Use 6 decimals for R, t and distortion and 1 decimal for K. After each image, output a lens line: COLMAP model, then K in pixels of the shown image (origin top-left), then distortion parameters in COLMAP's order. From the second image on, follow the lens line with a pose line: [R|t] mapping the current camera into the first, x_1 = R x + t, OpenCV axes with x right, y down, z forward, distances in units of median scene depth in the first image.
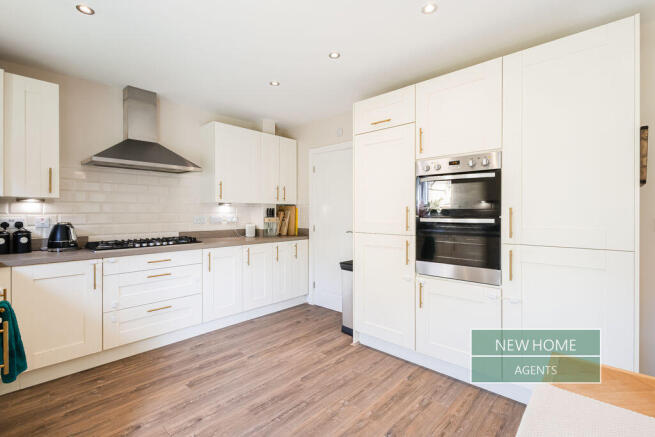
lens RADIAL K [[301.3, 0, 328.4], [0, 301.3, 213.2], [0, 0, 1]] dist [0.020069, -0.000250]
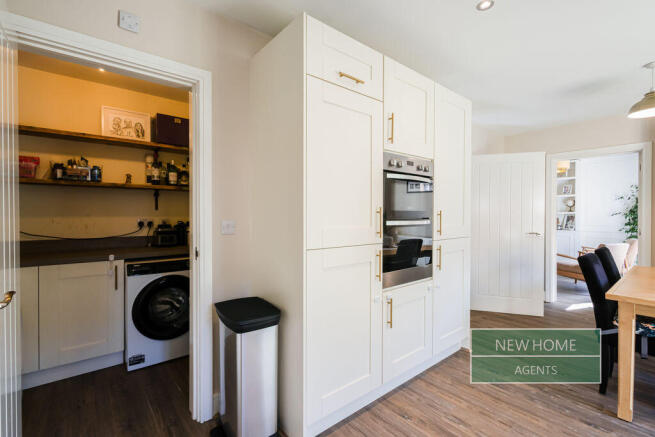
lens RADIAL K [[301.3, 0, 325.7], [0, 301.3, 218.9], [0, 0, 1]] dist [0.020069, -0.000250]
pose [[0.138284, -0.018835, 0.990213, -0.554553], [0.006779, 0.999814, 0.018070, -0.007045], [-0.990369, 0.004214, 0.138386, 1.078053]]
